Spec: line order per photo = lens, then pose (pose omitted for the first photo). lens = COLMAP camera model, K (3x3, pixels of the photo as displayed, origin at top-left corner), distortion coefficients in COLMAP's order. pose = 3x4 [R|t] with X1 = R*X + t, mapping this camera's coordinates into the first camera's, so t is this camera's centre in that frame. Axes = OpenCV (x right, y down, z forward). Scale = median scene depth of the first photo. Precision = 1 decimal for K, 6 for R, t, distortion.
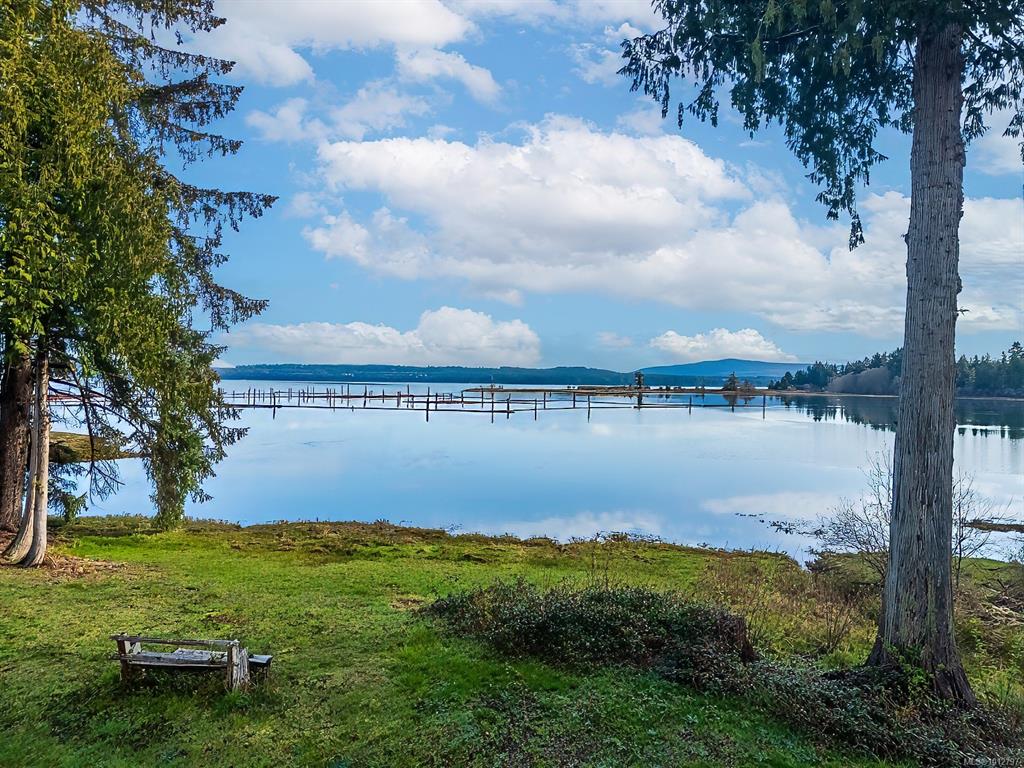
lens RADIAL K [[734.6, 0, 504.3], [0, 734.6, 381.7], [0, 0, 1]] dist [0.036893, -0.010996]
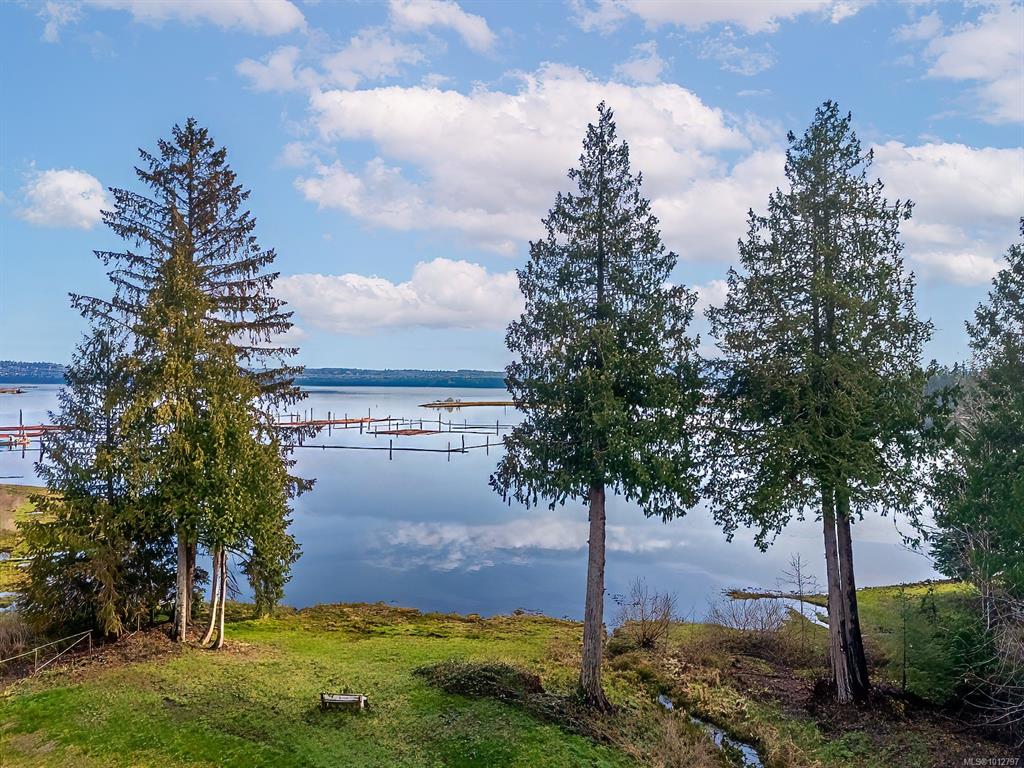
lens RADIAL K [[734.6, 0, 504.3], [0, 734.6, 381.7], [0, 0, 1]] dist [0.036893, -0.010996]
pose [[0.998280, -0.001824, 0.058598, 0.025541], [0.001934, 0.999996, -0.001819, -0.412498], [-0.058594, 0.001929, 0.998280, -0.925351]]
